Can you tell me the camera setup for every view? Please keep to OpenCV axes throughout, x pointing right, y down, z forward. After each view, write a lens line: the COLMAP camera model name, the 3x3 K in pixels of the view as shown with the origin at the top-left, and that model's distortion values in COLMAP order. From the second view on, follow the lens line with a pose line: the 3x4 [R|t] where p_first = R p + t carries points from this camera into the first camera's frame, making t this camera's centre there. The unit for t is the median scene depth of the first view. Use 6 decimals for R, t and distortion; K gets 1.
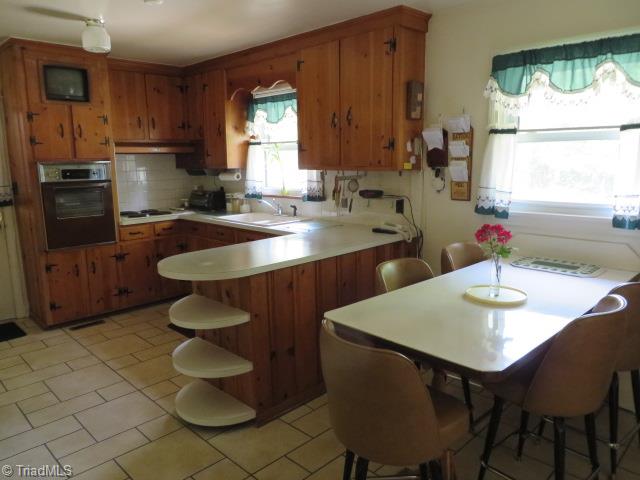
lens RADIAL K [[480.0, 0, 320.0], [0, 480.0, 240.0], [0, 0, 1]] dist [-0.016021, -0.002891]
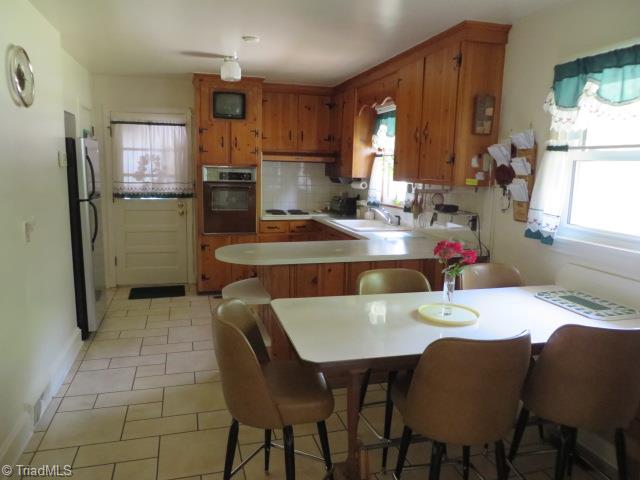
lens RADIAL K [[480.0, 0, 320.0], [0, 480.0, 240.0], [0, 0, 1]] dist [-0.016021, -0.002891]
pose [[0.873956, 0.106294, -0.474239, 0.348915], [-0.116803, 0.993128, 0.007344, -0.007574], [0.471760, 0.048974, 0.880366, 0.002716]]
